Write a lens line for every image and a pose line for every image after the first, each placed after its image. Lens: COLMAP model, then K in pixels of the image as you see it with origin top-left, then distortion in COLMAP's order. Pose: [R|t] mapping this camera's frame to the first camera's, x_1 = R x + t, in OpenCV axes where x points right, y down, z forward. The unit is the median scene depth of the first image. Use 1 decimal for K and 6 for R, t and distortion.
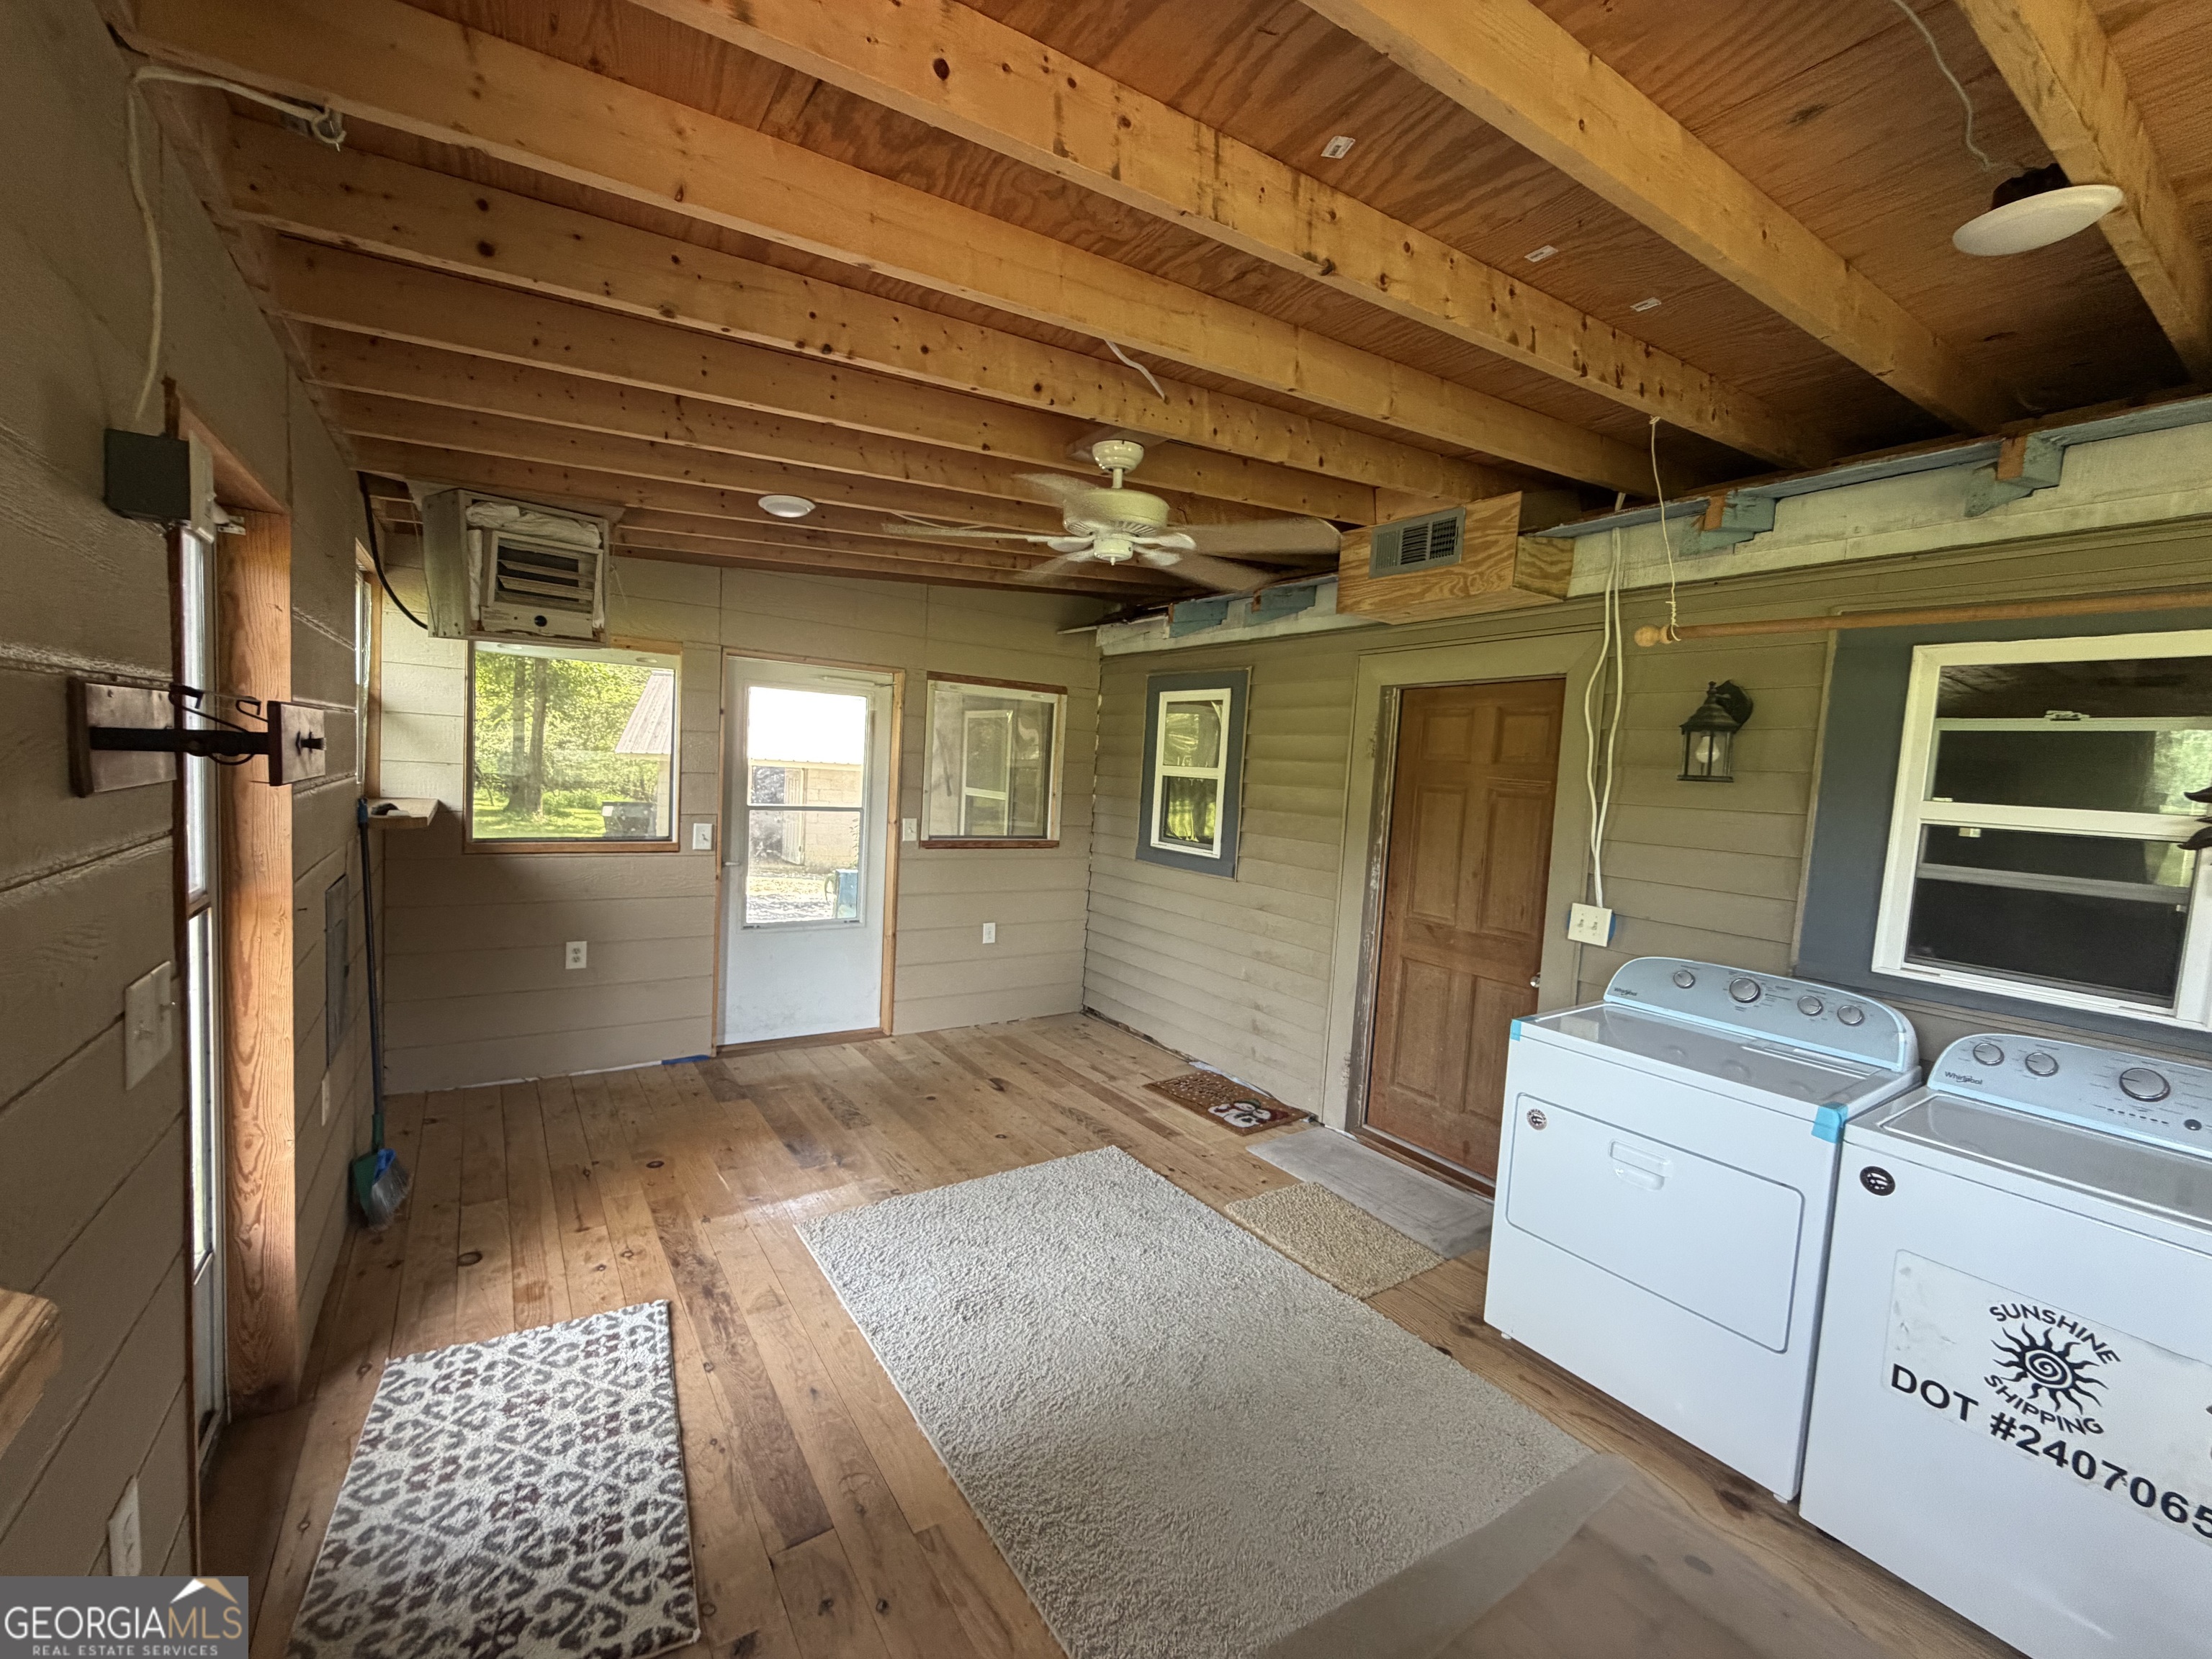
lens RADIAL K [[881.9, 0, 1099.9], [0, 881.9, 828.2], [0, 0, 1]] dist [-0.000909, -0.000071]
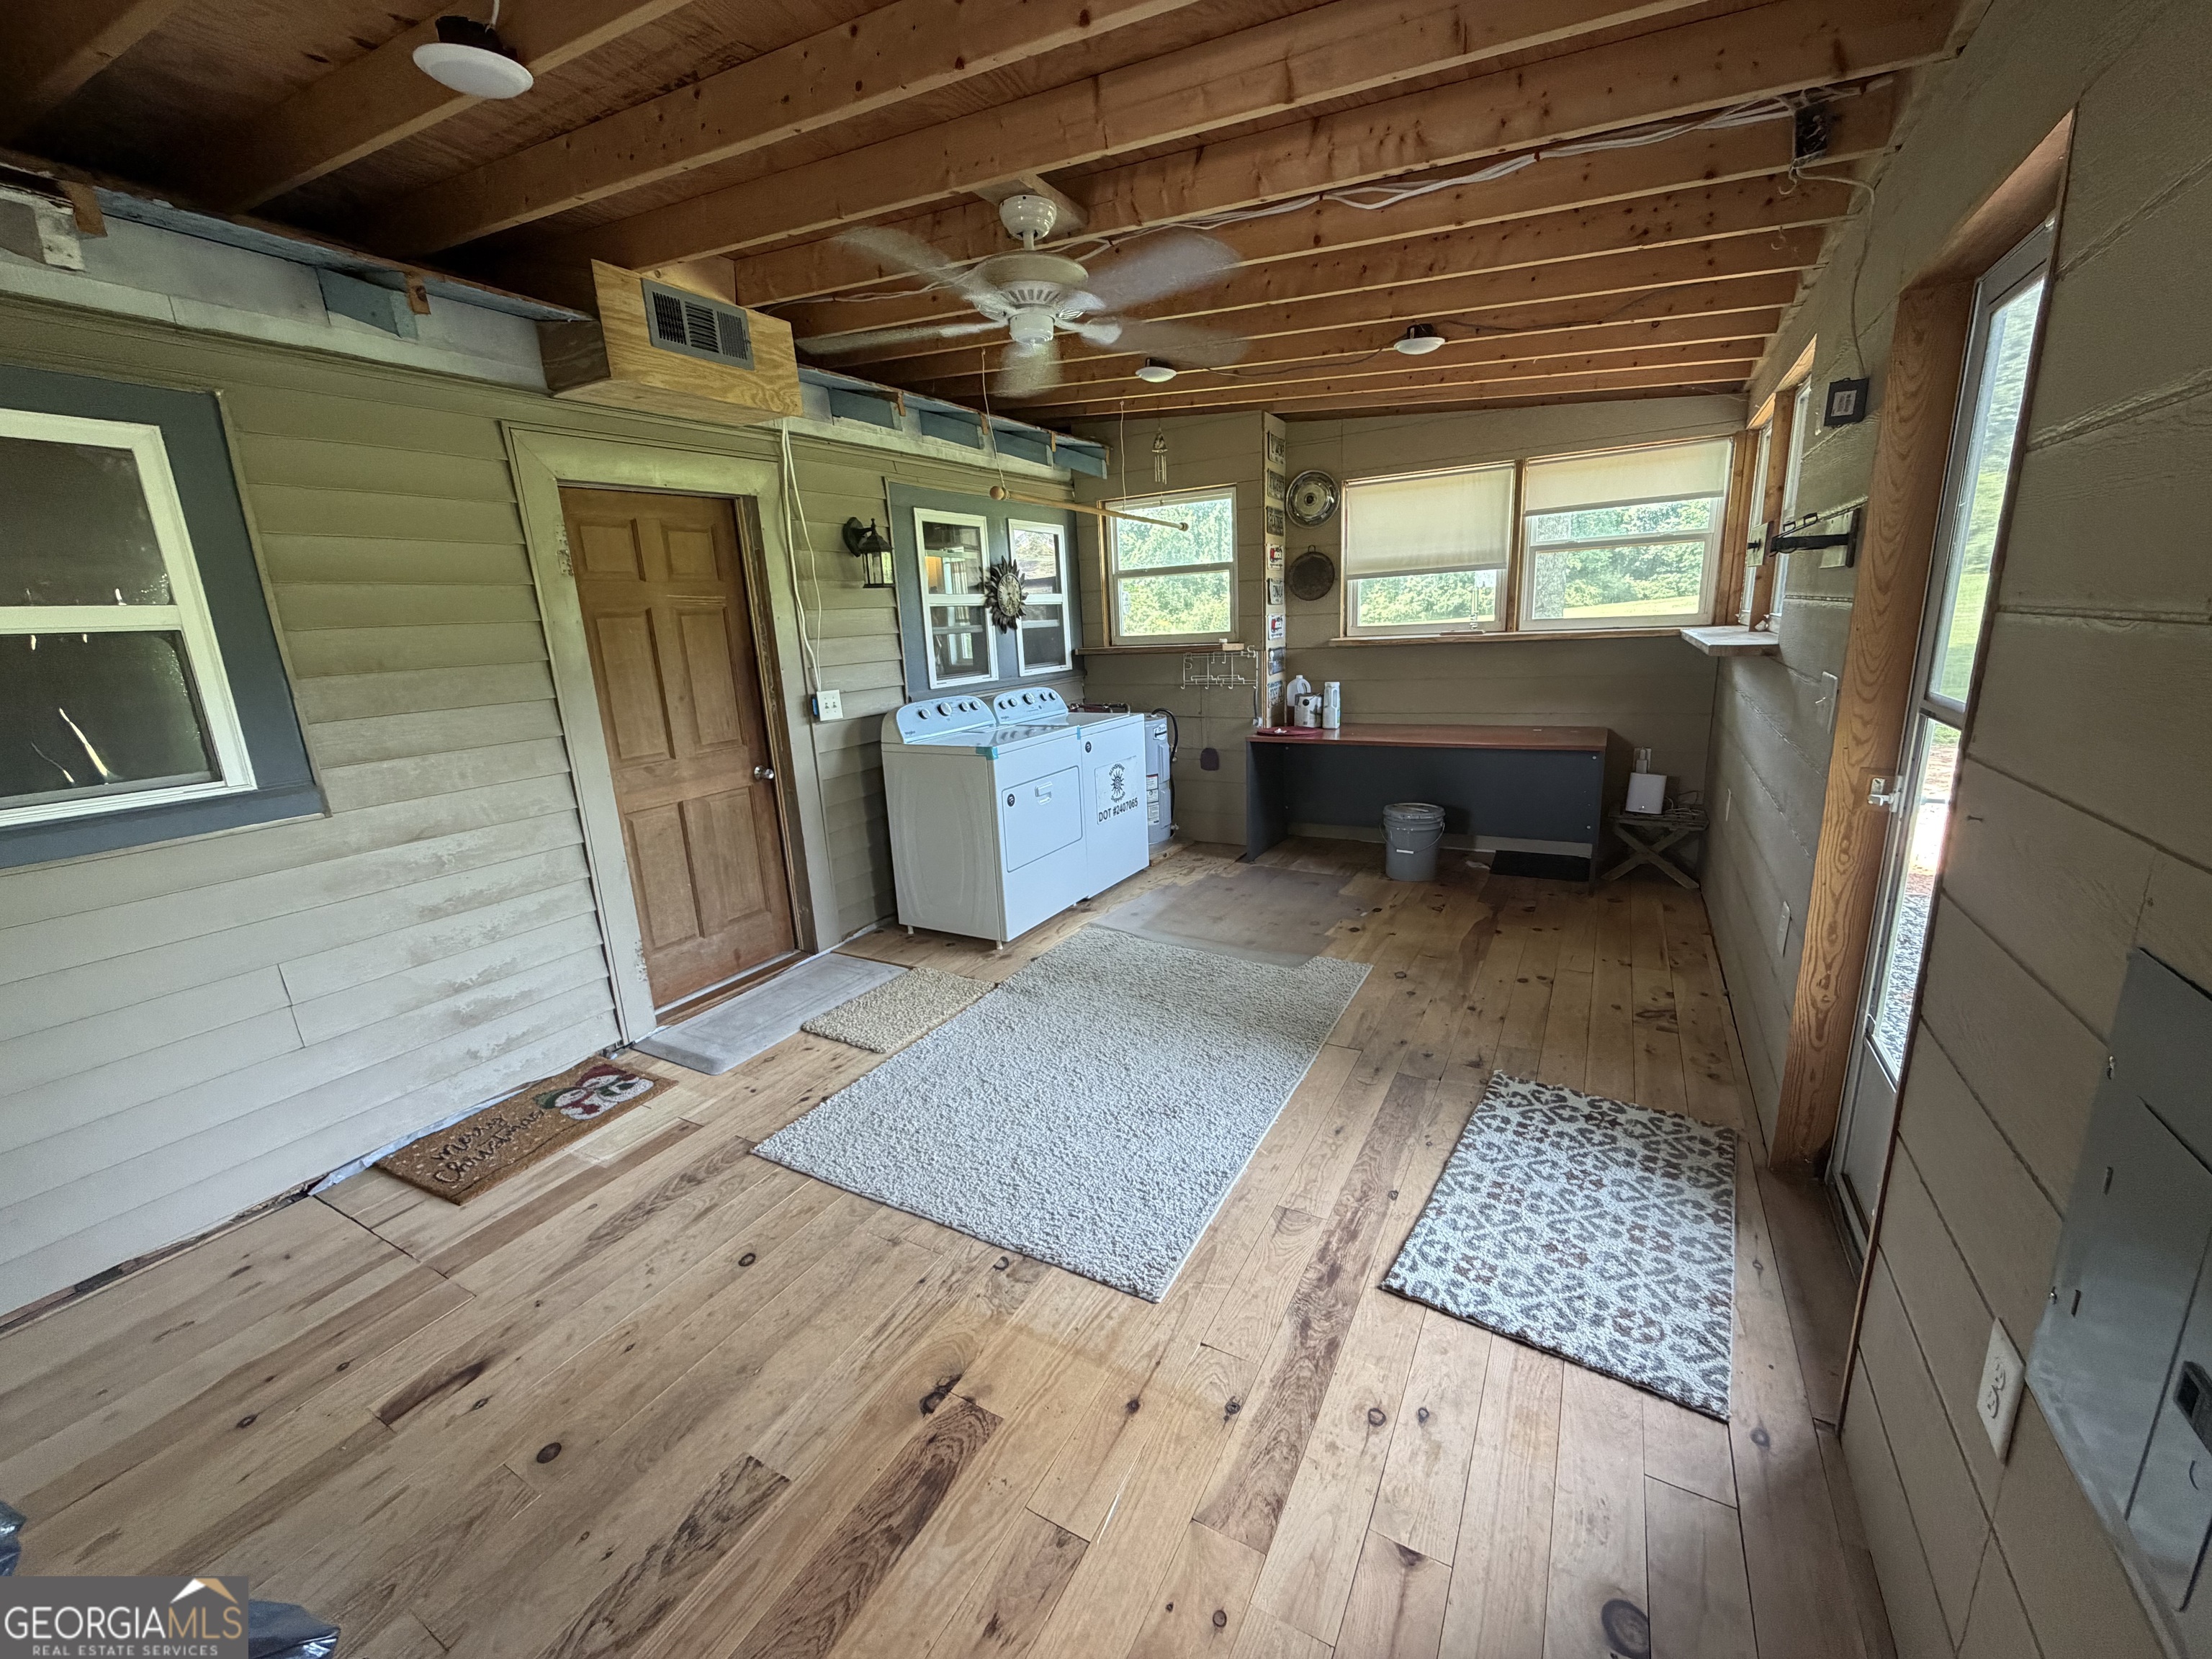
lens RADIAL K [[881.9, 0, 1099.9], [0, 881.9, 828.2], [0, 0, 1]] dist [-0.000909, -0.000071]
pose [[-0.433132, -0.247237, 0.866759, -1.014539], [0.088842, 0.945250, 0.314022, -0.117811], [-0.896941, 0.213018, -0.387453, 1.524808]]
